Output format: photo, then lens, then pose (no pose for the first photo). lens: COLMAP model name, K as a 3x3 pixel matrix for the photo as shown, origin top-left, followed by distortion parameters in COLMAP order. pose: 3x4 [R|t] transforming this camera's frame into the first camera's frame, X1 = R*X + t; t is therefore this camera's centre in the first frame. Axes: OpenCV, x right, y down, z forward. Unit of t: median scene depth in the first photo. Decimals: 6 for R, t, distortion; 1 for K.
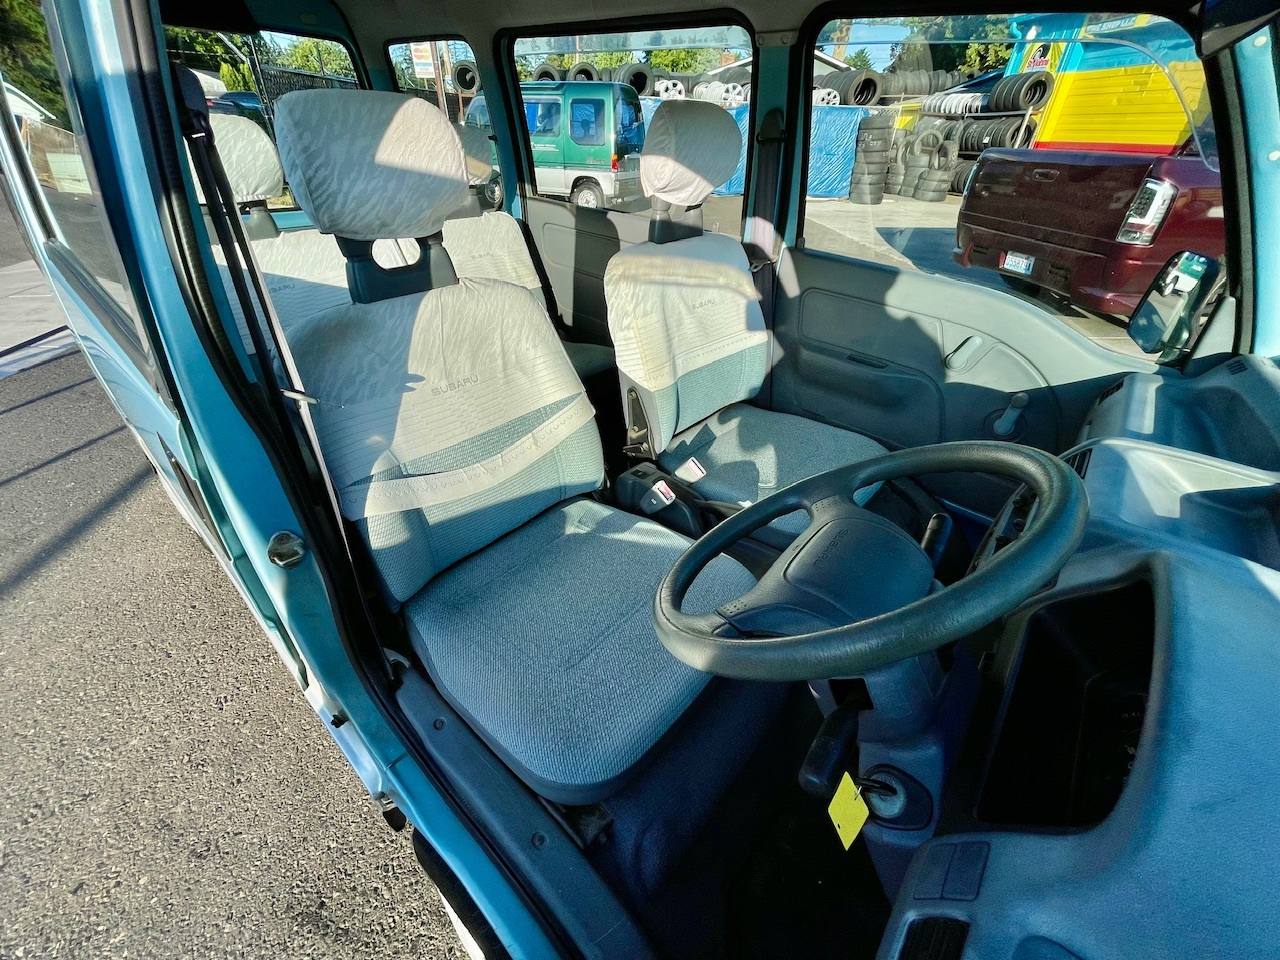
lens RADIAL K [[515.1, 0, 638.3], [0, 515.1, 486.1], [0, 0, 1]] dist [-0.005544, -0.000027]
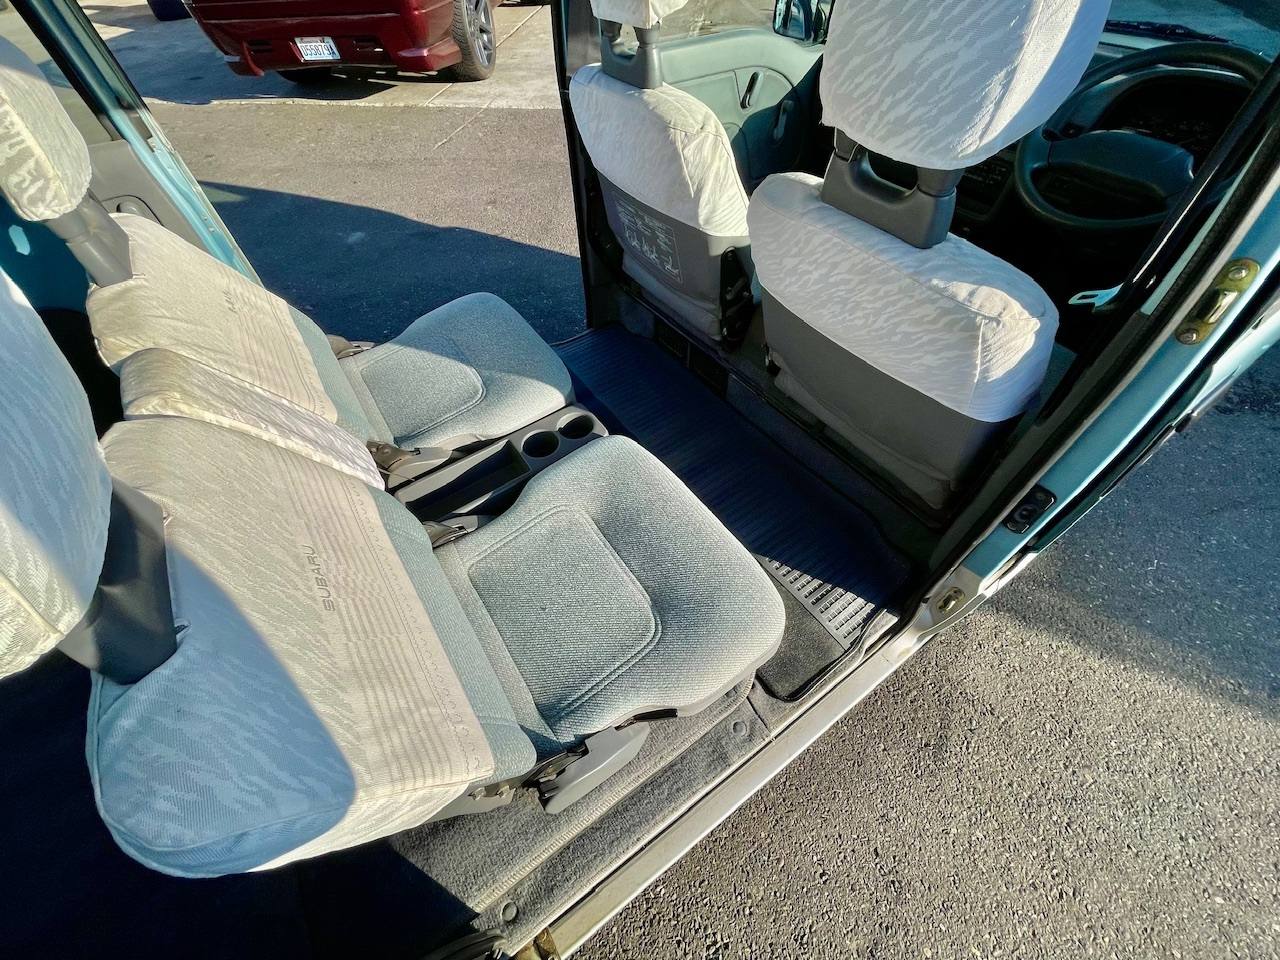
lens RADIAL K [[515.1, 0, 643.8], [0, 515.1, 481.1], [0, 0, 1]] dist [-0.005544, -0.000027]
pose [[0.238874, -0.780084, 0.578281, -0.912284], [0.588743, 0.589928, 0.552600, -0.536225], [-0.772218, 0.208457, 0.600188, 0.620100]]
